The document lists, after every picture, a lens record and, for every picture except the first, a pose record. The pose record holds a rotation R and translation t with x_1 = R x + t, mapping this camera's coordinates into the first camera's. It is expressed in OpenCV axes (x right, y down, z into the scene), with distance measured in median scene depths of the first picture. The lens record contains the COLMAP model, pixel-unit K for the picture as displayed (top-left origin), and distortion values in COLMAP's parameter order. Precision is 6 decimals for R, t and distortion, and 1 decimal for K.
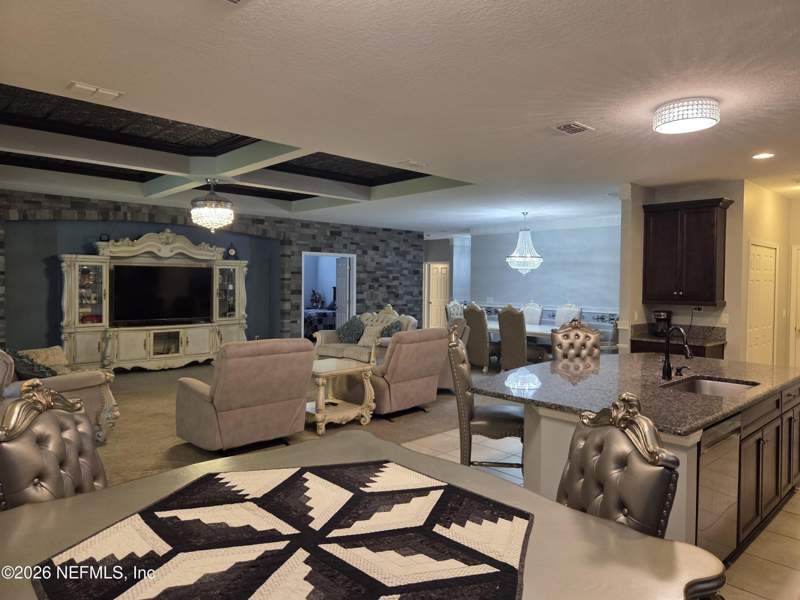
lens RADIAL K [[537.4, 0, 403.7], [0, 537.4, 294.6], [0, 0, 1]] dist [0.048741, -0.028783]
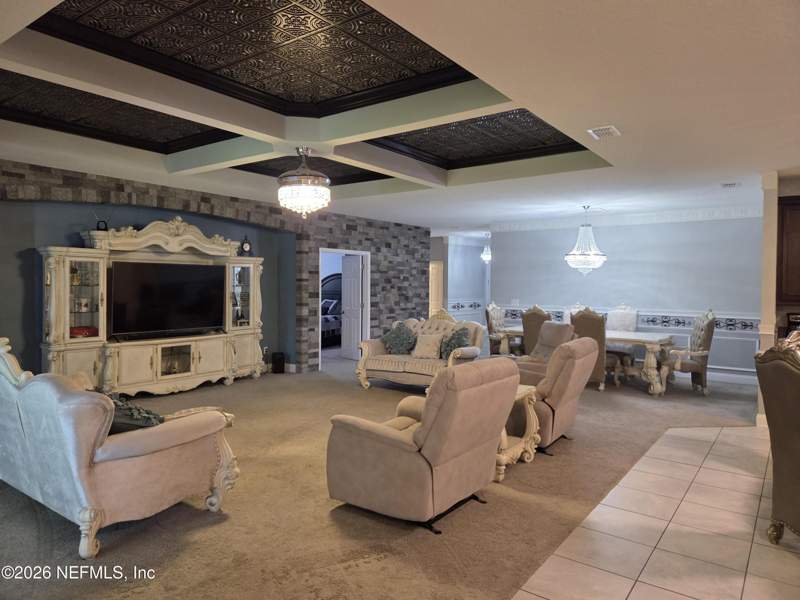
lens RADIAL K [[537.4, 0, 397.5], [0, 537.4, 298.9], [0, 0, 1]] dist [0.048741, -0.028783]
pose [[0.985072, -0.007000, 0.171998, -0.250123], [0.006177, 0.999967, 0.005317, -0.002641], [-0.172030, -0.004175, 0.985083, 0.156945]]
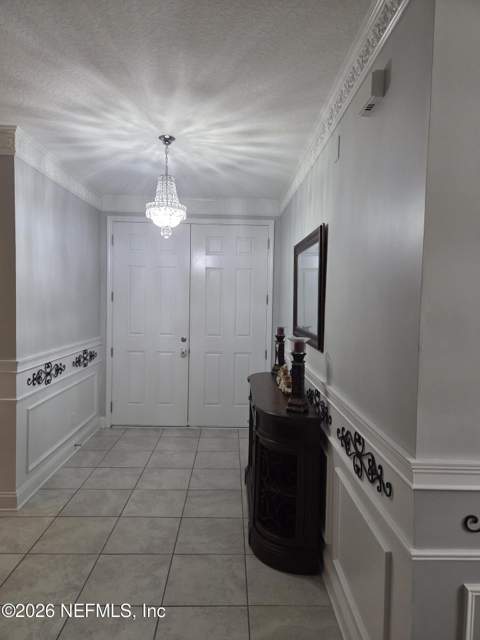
lens RADIAL K [[429.9, 0, 238.0], [0, 429.9, 319.1], [0, 0, 1]] dist [0.048741, -0.028783]
pose [[0.680061, -0.031260, 0.732488, 0.016734], [0.007053, 0.999323, 0.036100, -0.034672], [-0.733121, -0.019384, 0.679822, 1.255731]]
